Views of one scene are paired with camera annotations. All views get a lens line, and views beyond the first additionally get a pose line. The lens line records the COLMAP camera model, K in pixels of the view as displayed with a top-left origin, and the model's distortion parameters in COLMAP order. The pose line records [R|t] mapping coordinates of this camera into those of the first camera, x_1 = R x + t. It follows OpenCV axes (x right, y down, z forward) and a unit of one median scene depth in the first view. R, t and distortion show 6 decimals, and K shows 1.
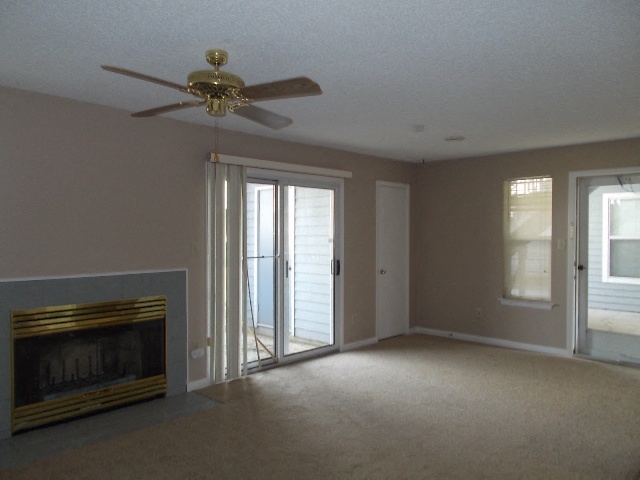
lens RADIAL K [[494.7, 0, 320.0], [0, 494.7, 240.0], [0, 0, 1]] dist [-0.002946, 0.000590]
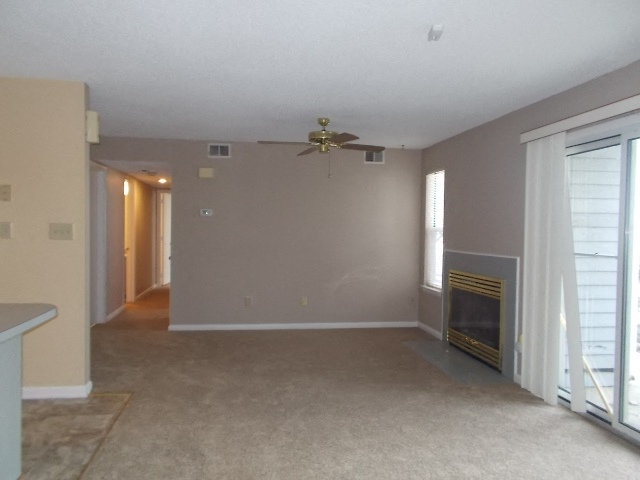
lens RADIAL K [[494.7, 0, 320.0], [0, 494.7, 240.0], [0, 0, 1]] dist [-0.002946, 0.000590]
pose [[-0.622586, 0.008448, -0.782505, 0.741162], [-0.020302, 0.999431, 0.026943, 0.004981], [0.782288, 0.032661, -0.622060, 1.287822]]
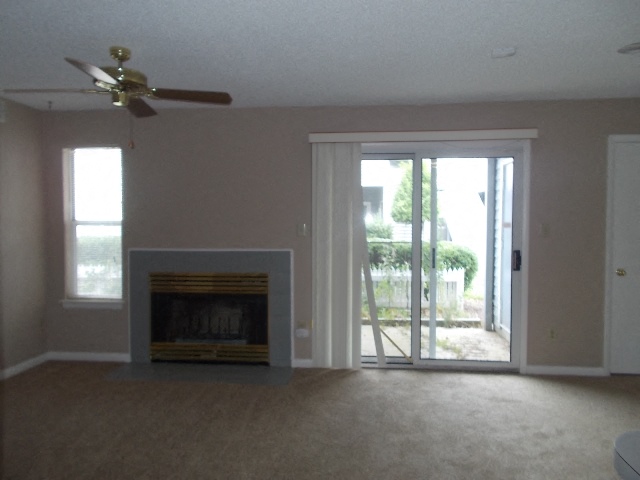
lens RADIAL K [[494.7, 0, 320.0], [0, 494.7, 240.0], [0, 0, 1]] dist [-0.002946, 0.000590]
pose [[0.611977, 0.039024, -0.789912, 0.577955], [-0.008162, 0.999040, 0.043032, -0.007229], [0.790833, -0.019888, 0.611708, 0.407489]]
